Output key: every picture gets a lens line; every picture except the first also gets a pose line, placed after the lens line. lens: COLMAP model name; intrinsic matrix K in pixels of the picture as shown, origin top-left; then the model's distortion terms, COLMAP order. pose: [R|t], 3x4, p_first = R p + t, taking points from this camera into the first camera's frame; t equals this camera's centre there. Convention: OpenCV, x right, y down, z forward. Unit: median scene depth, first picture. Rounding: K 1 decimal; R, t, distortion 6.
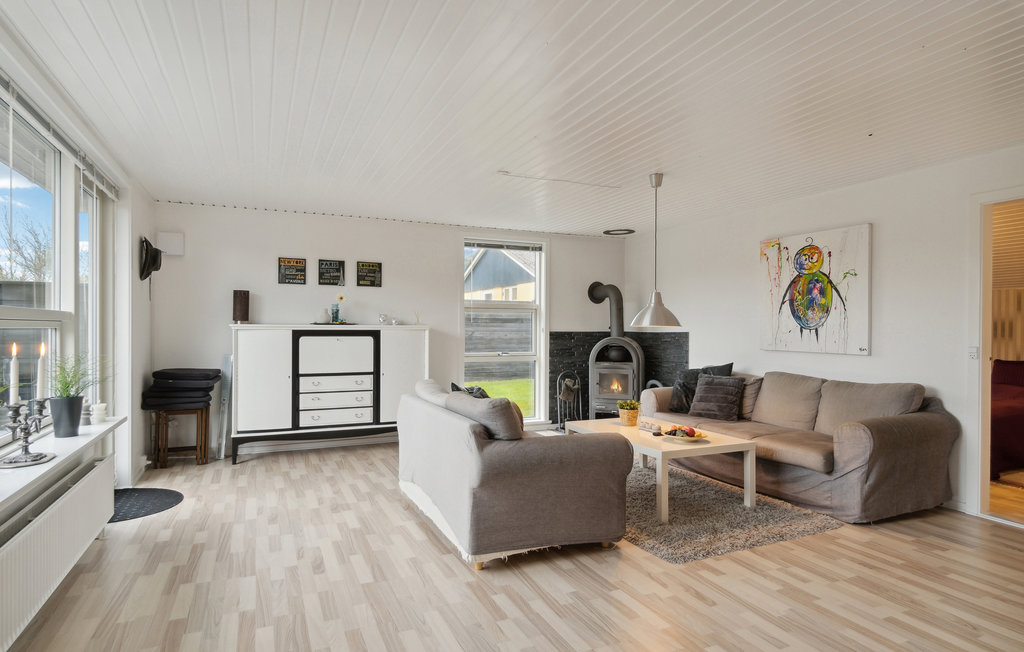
lens RADIAL K [[548.1, 0, 512.0], [0, 548.1, 326.0], [0, 0, 1]] dist [0.040725, -0.000703]
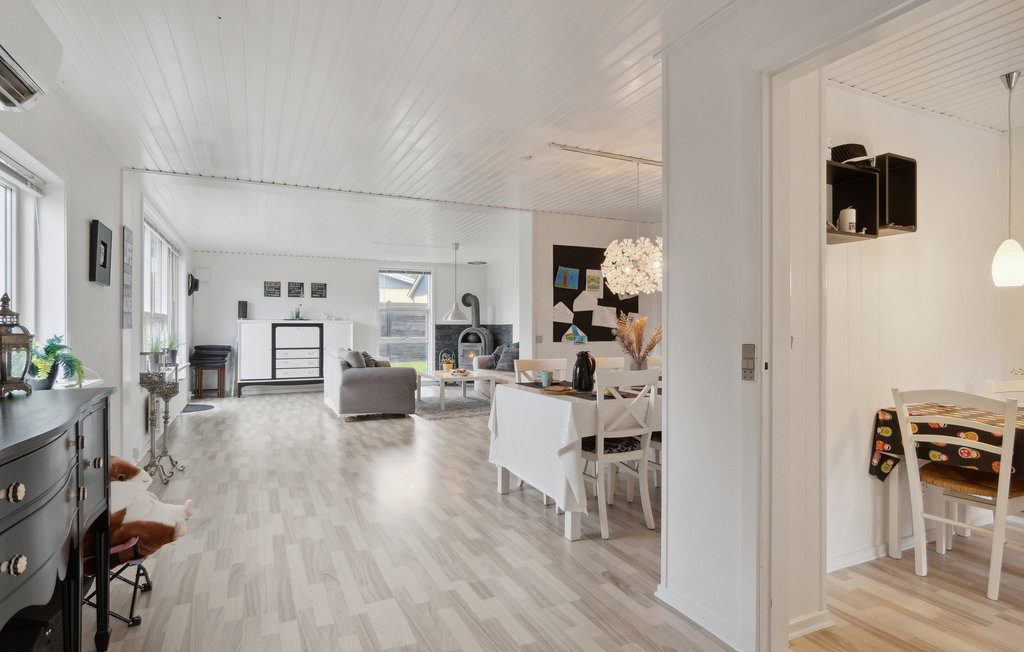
lens RADIAL K [[548.1, 0, 512.0], [0, 548.1, 326.0], [0, 0, 1]] dist [0.040725, -0.000703]
pose [[0.999994, -0.001941, 0.002775, 0.360701], [0.001930, 0.999991, 0.003830, 0.010715], [-0.002783, -0.003824, 0.999989, -0.758979]]
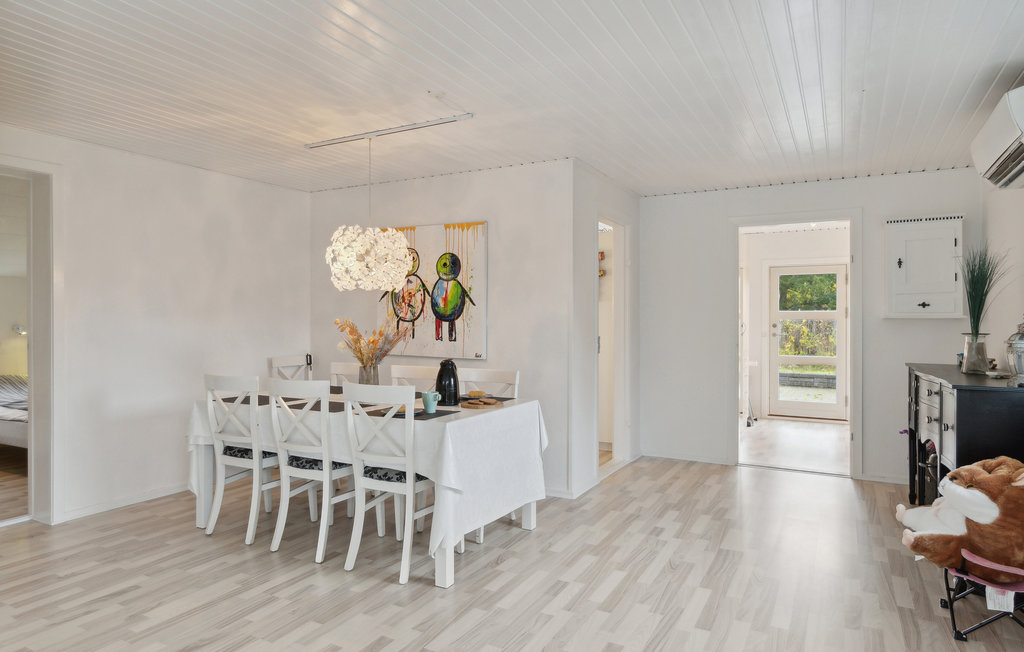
lens RADIAL K [[596.8, 0, 512.0], [0, 596.8, 326.0], [0, 0, 1]] dist [0.001787, 0.000785]
pose [[-0.588928, -0.001635, 0.808184, -0.854869], [-0.000337, 0.999998, 0.001777, 0.003719], [-0.808185, 0.000774, -0.588928, 1.825918]]
